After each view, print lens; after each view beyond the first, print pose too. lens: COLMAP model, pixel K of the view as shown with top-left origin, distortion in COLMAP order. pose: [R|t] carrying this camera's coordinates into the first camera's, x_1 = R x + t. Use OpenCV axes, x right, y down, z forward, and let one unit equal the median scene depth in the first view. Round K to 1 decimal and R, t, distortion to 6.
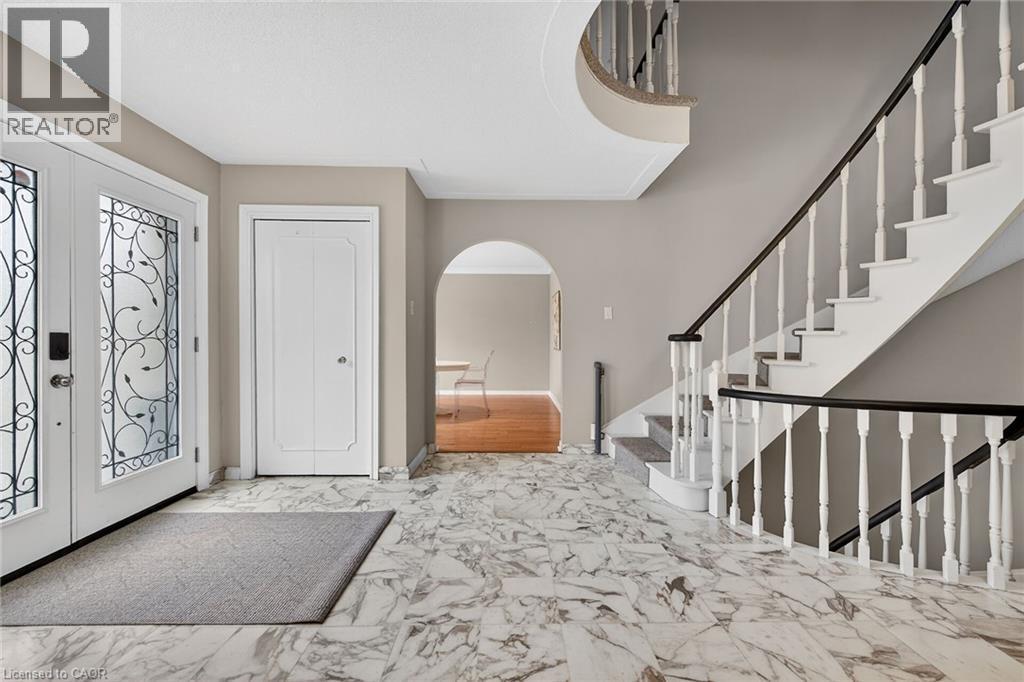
lens RADIAL K [[409.4, 0, 506.9], [0, 409.4, 338.1], [0, 0, 1]] dist [0.003638, 0.000157]
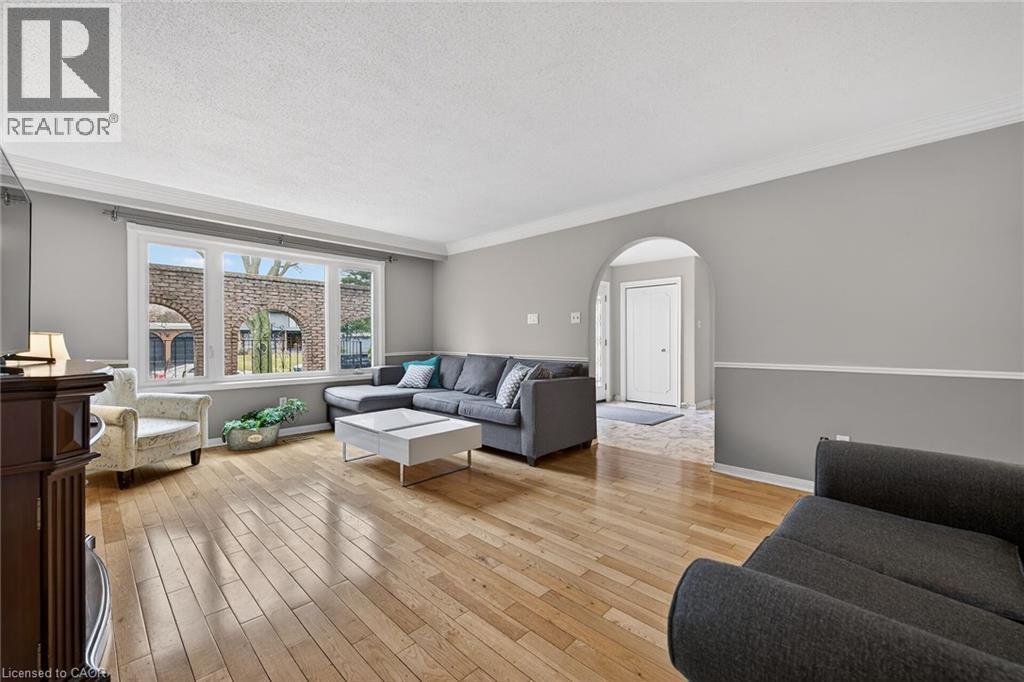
lens RADIAL K [[409.4, 0, 508.3], [0, 409.4, 339.9], [0, 0, 1]] dist [0.003638, 0.000157]
pose [[0.721481, -0.000833, -0.692434, 0.534888], [-0.002262, 0.999991, -0.003561, 0.009322], [0.692431, 0.004135, 0.721472, -1.195951]]
